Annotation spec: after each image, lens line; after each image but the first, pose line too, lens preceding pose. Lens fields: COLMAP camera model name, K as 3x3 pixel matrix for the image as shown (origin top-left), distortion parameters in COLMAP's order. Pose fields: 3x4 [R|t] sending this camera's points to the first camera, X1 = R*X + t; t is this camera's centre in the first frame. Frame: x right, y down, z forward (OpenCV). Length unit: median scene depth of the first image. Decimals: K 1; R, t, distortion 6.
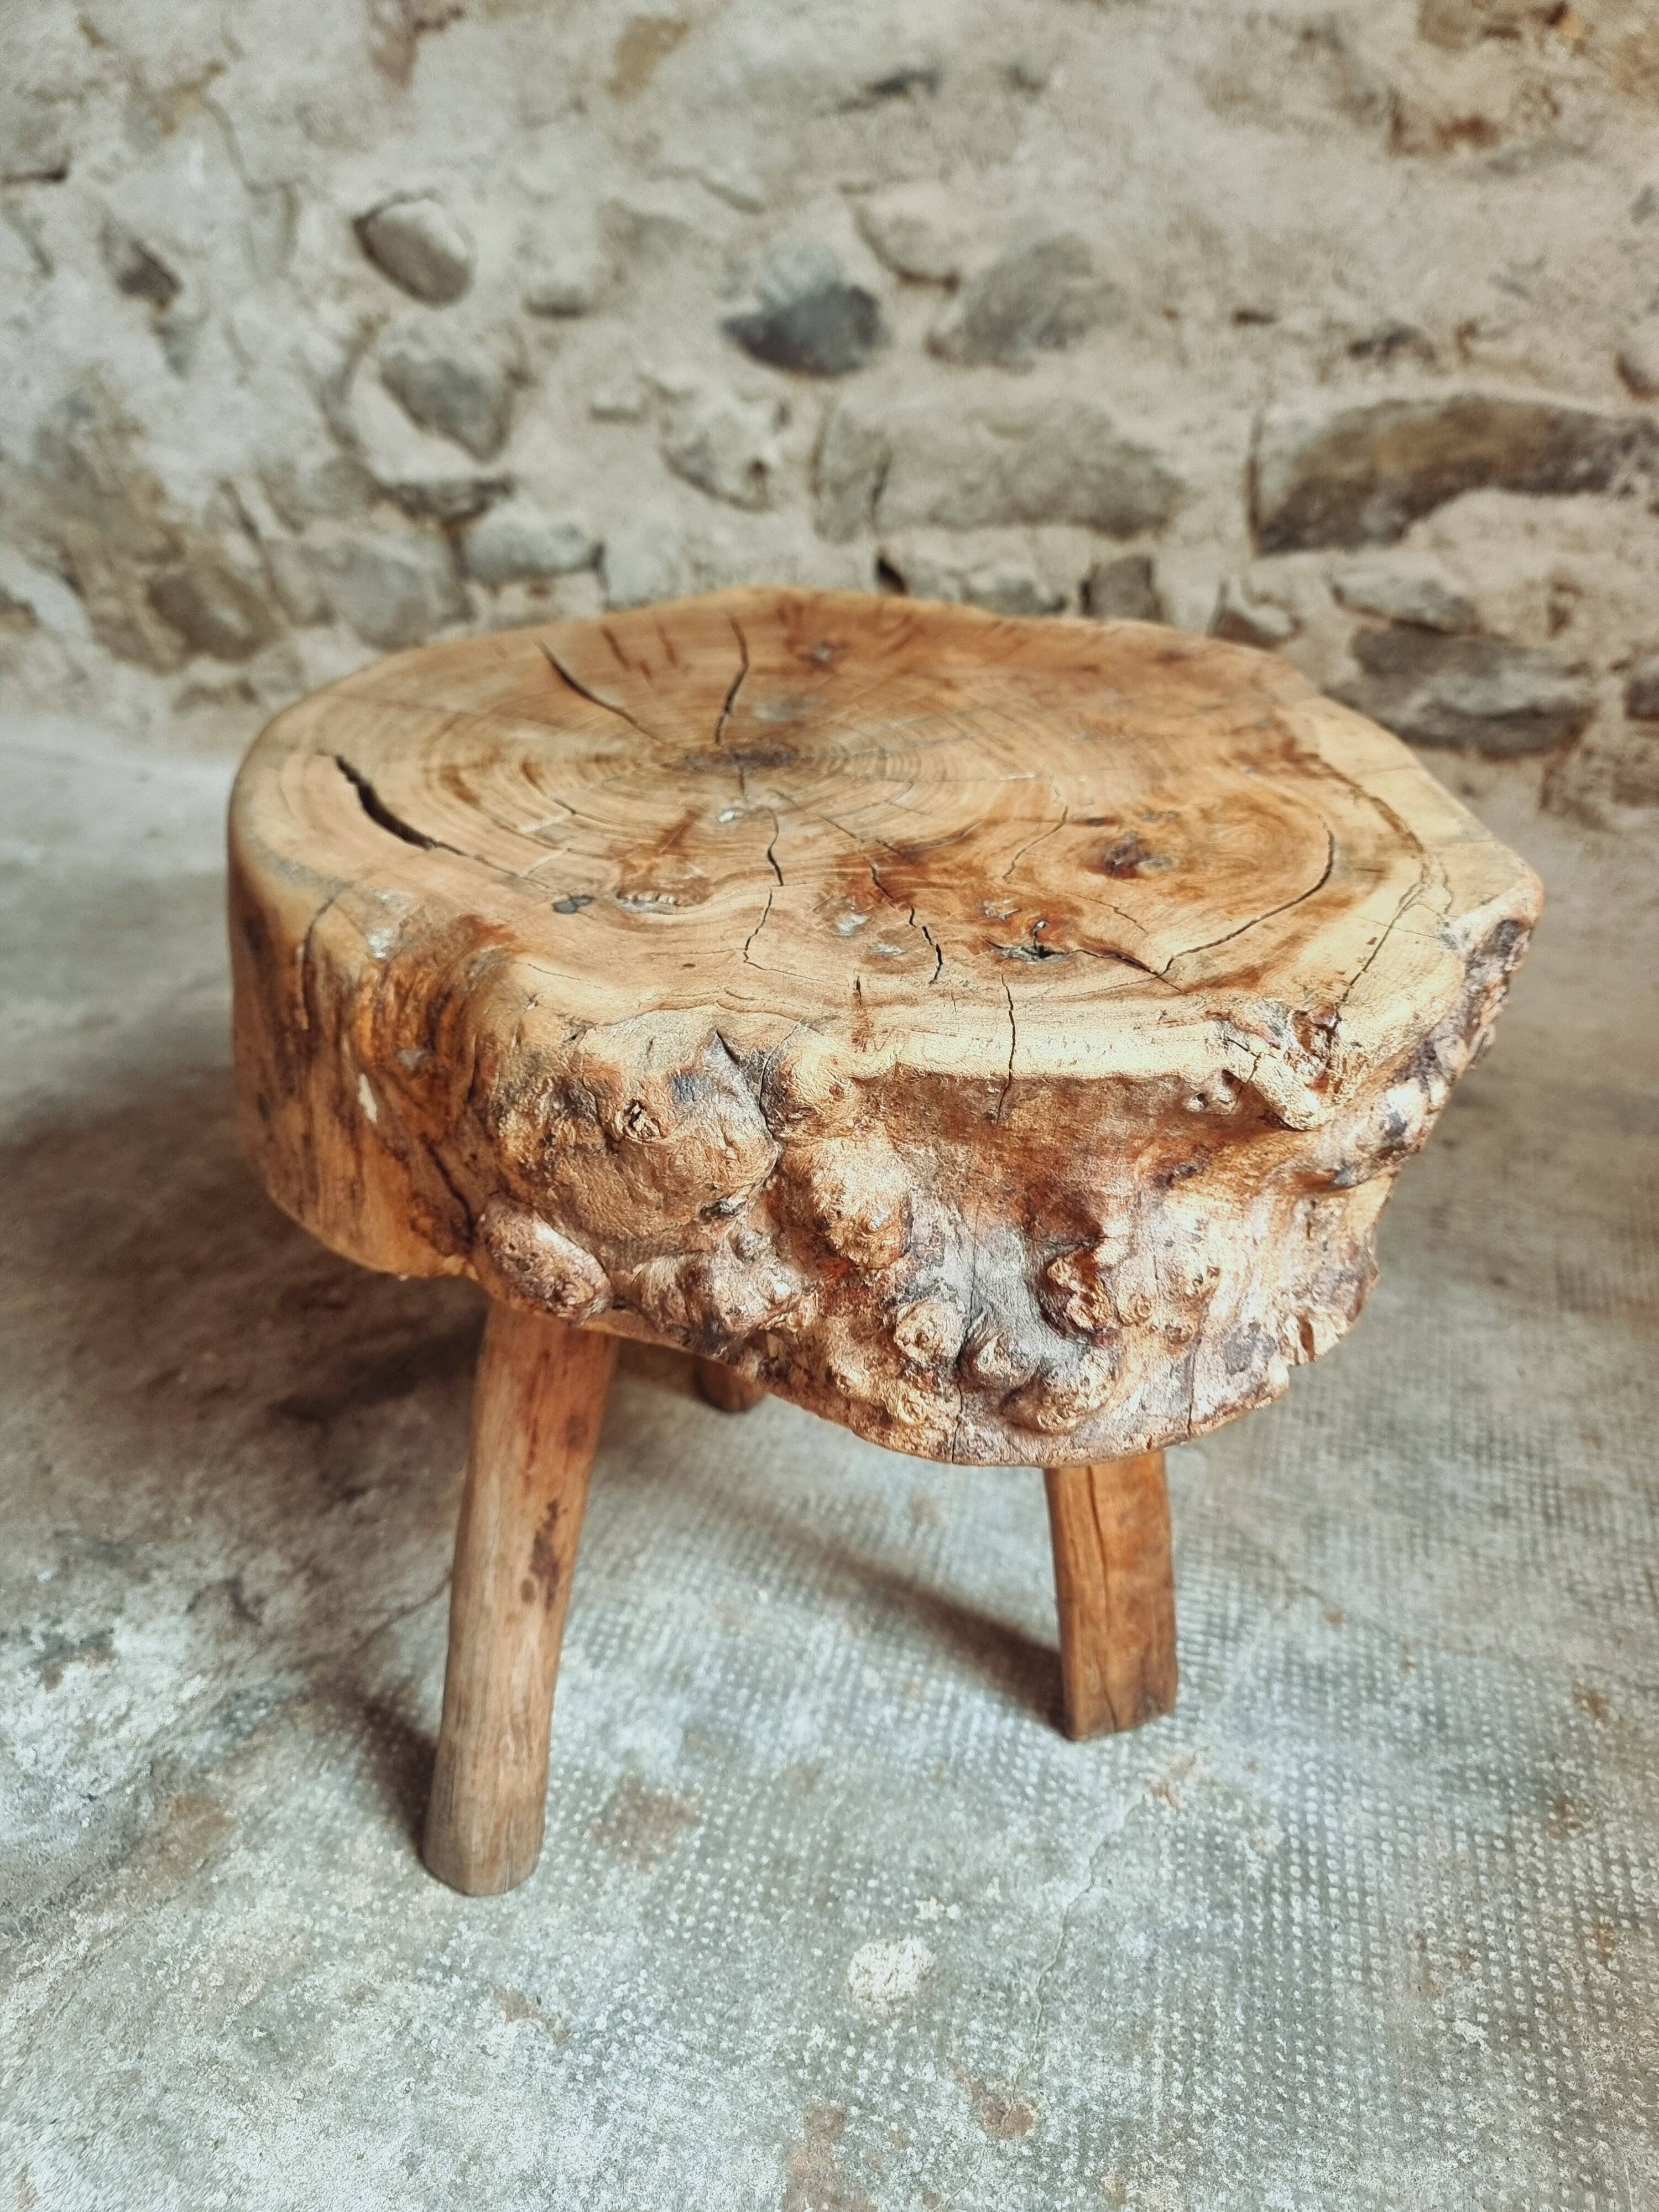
lens RADIAL K [[1614.5, 0, 835.5], [0, 1614.5, 1133.0], [0, 0, 1]] dist [0.048895, -0.060093]
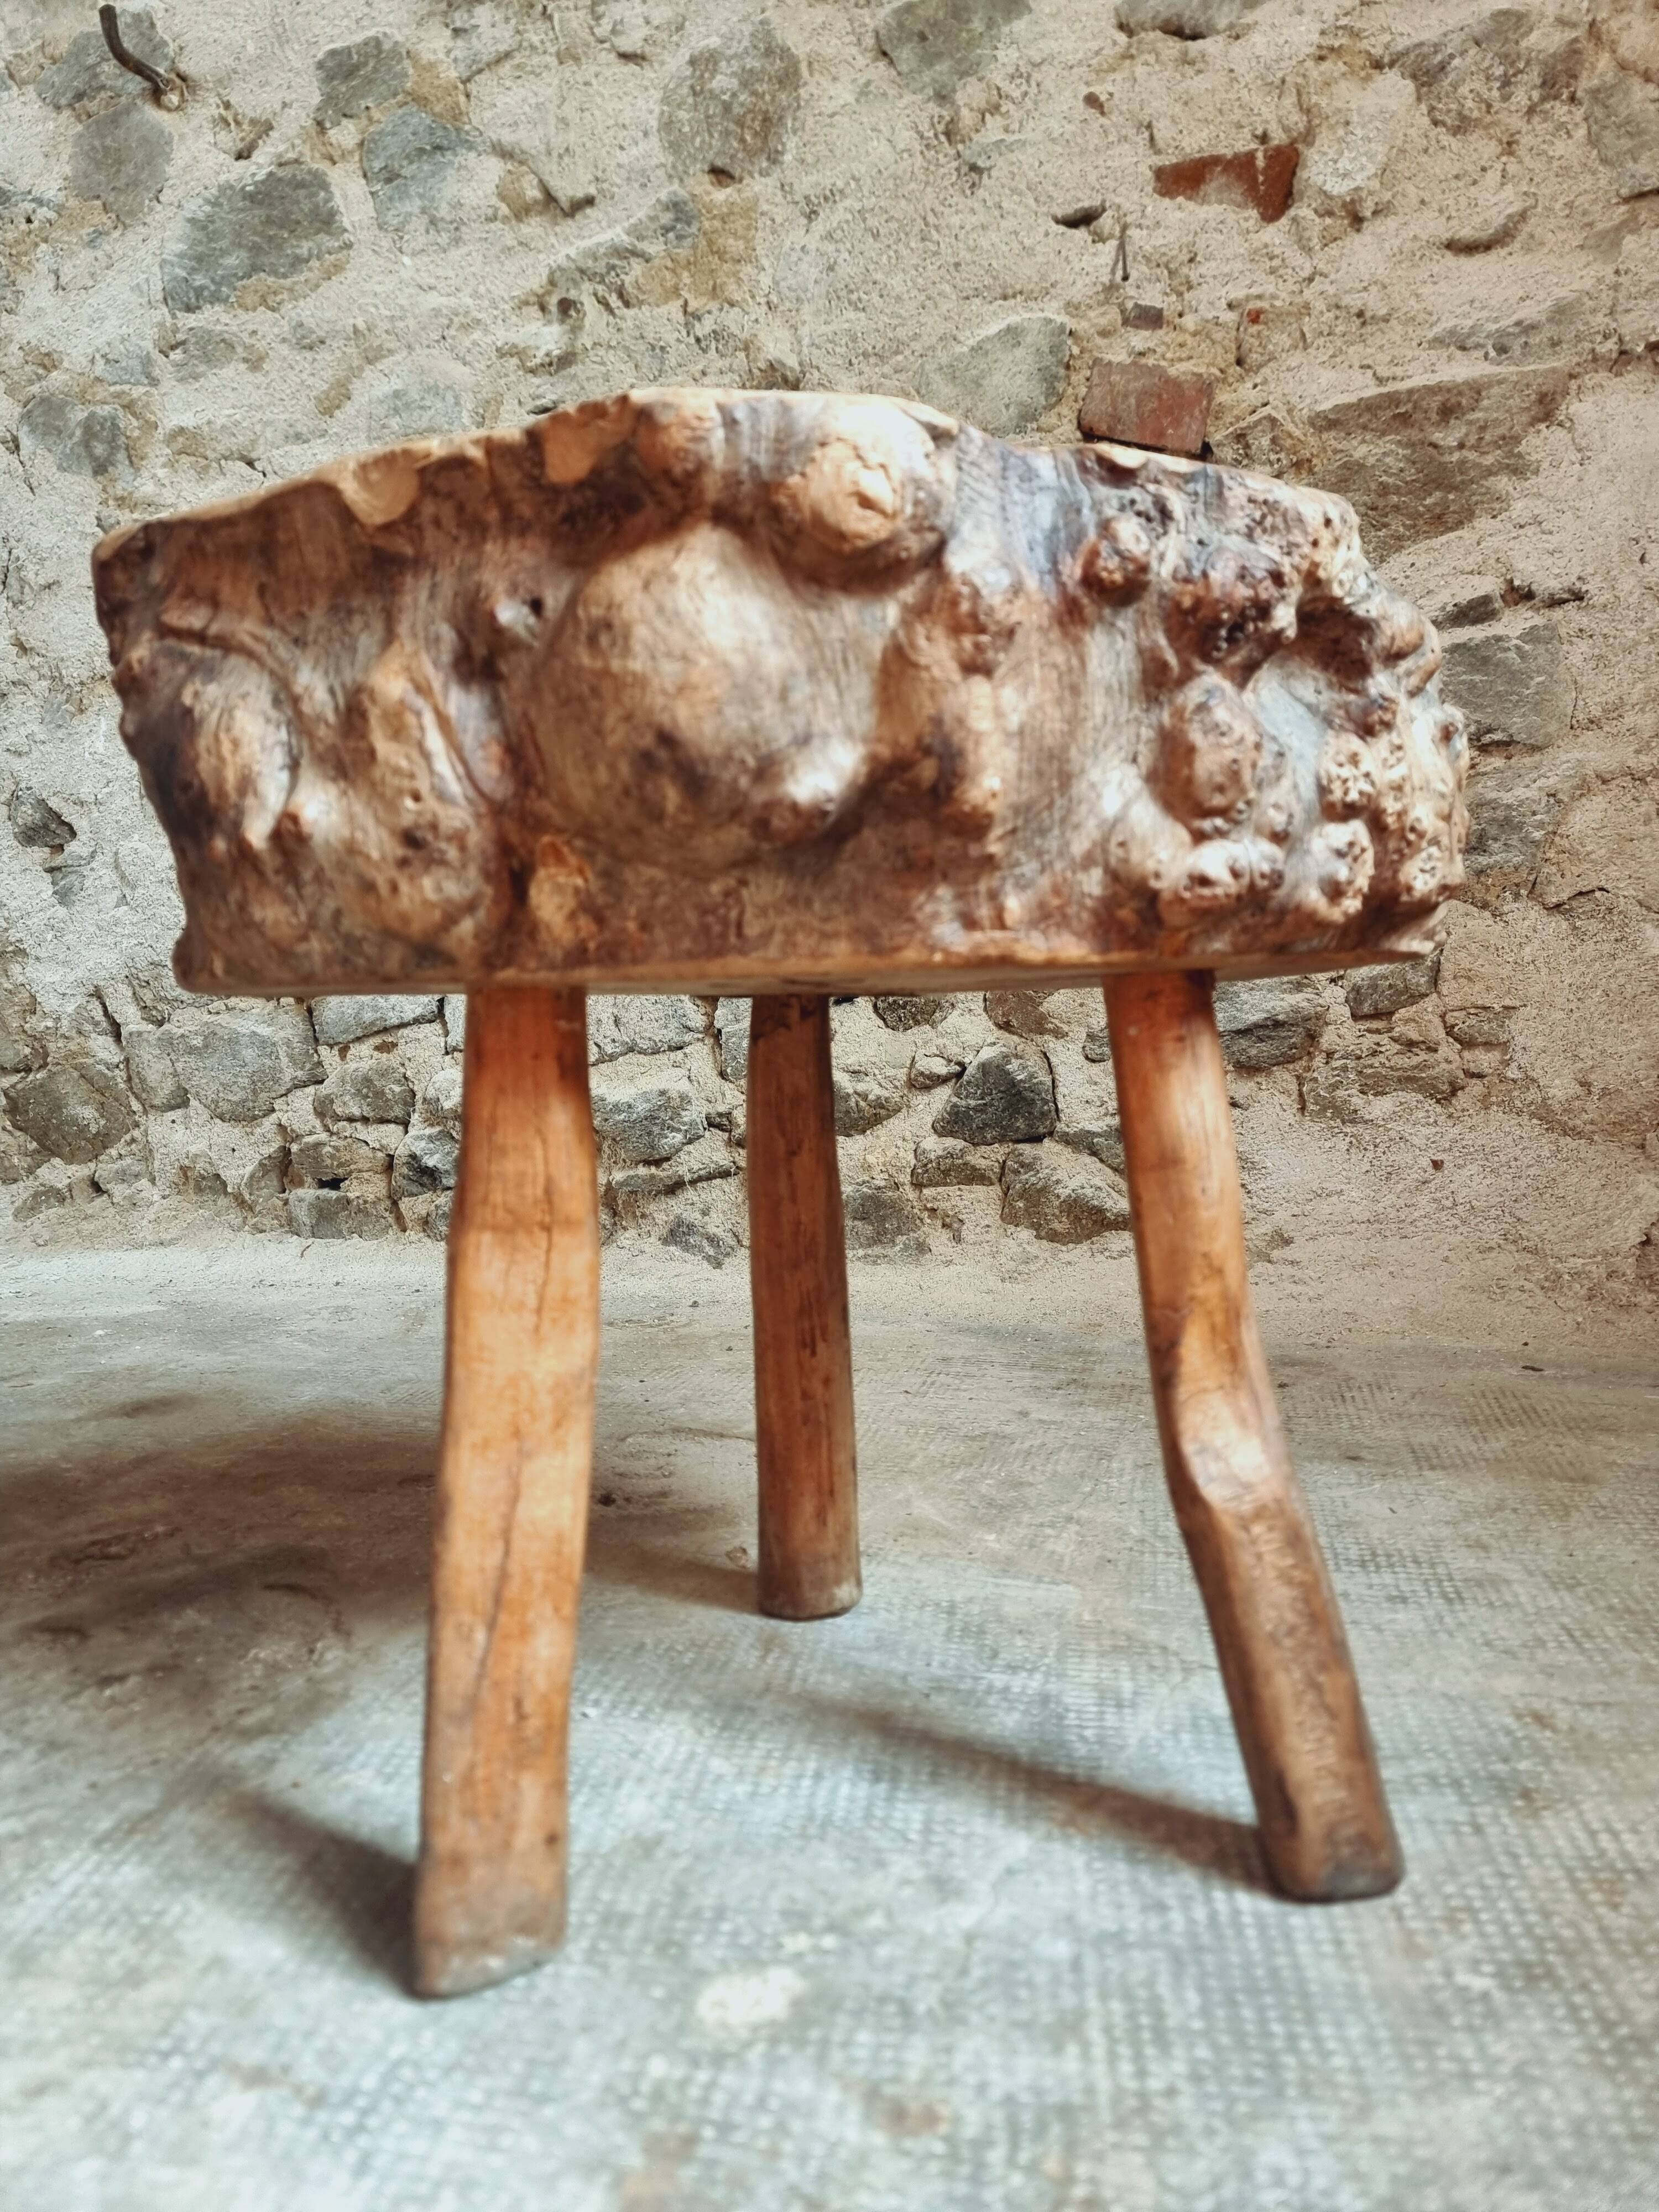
lens RADIAL K [[1570.3, 0, 813.6], [0, 1570.3, 1122.6], [0, 0, 1]] dist [0.078015, -0.072636]
pose [[0.994777, -0.046987, 0.090618, 0.012807], [0.082410, 0.893539, -0.441357, 0.448178], [-0.060233, 0.446519, 0.892744, 0.116254]]
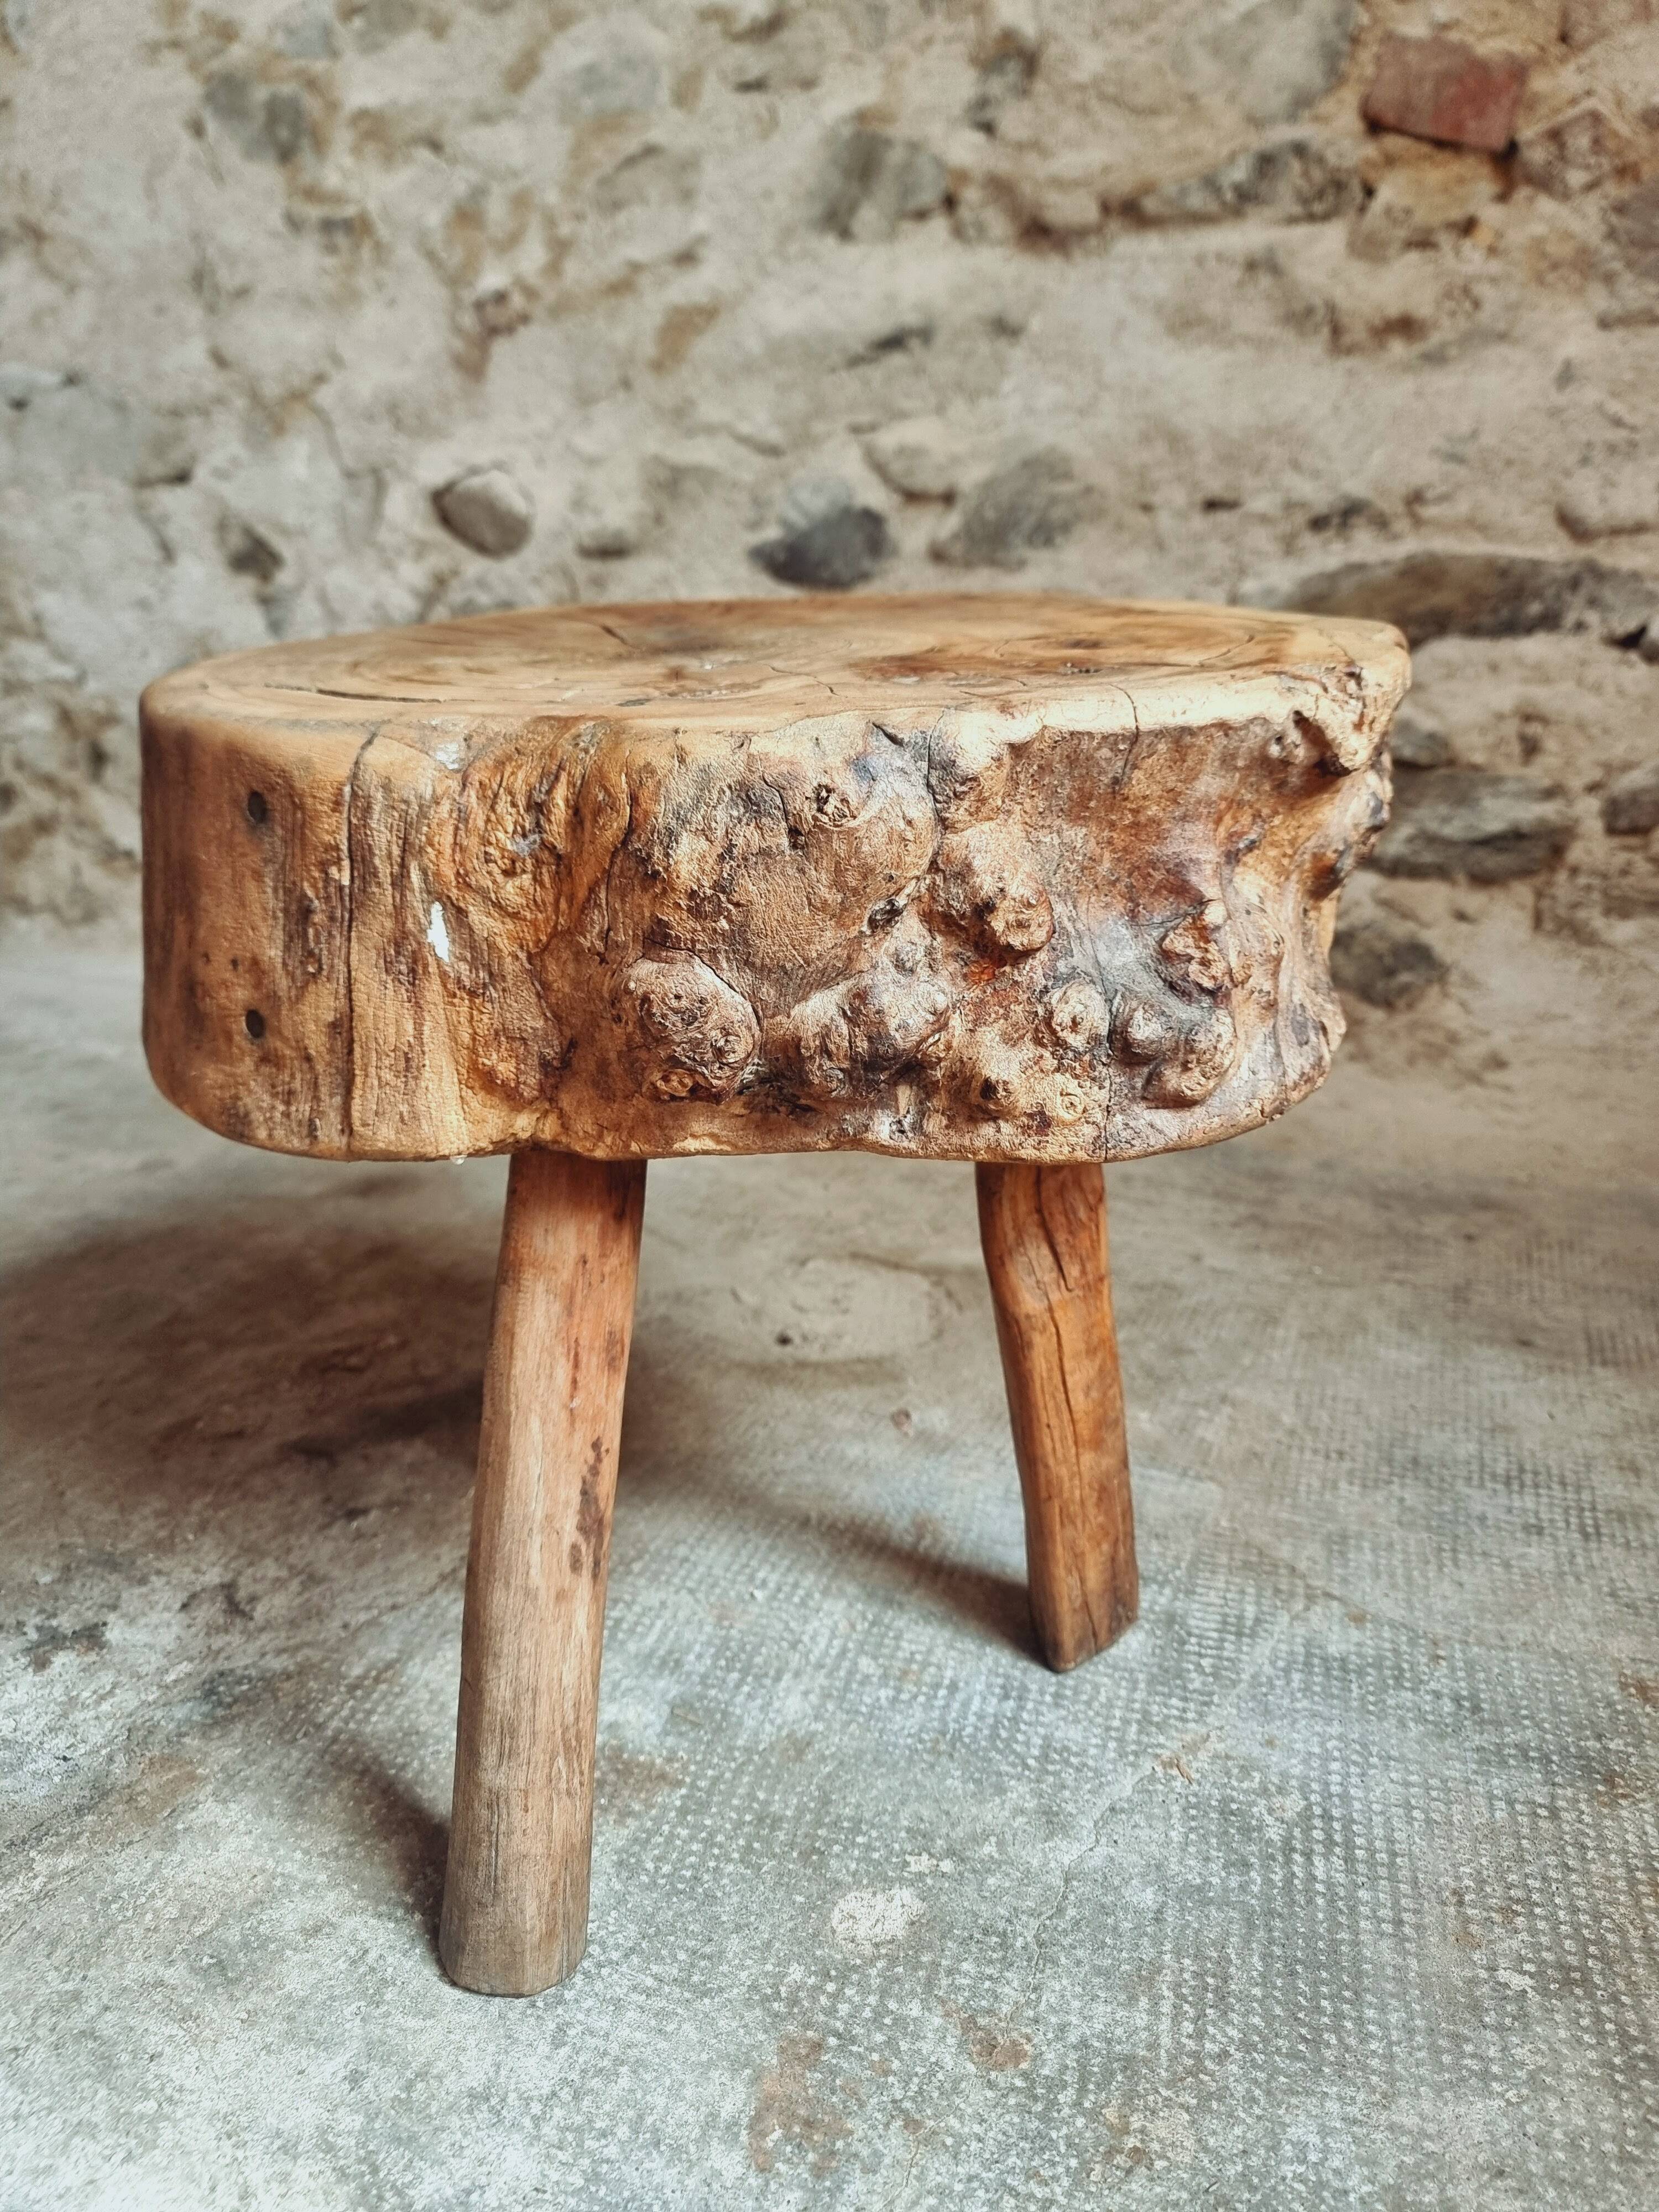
lens RADIAL K [[1609.6, 0, 799.3], [0, 1609.6, 1129.3], [0, 0, 1]] dist [0.047045, -0.054838]
pose [[0.998095, -0.016084, -0.059560, 0.048700], [0.002833, 0.976347, -0.216193, 0.257332], [0.061629, 0.215612, 0.974532, -0.005545]]
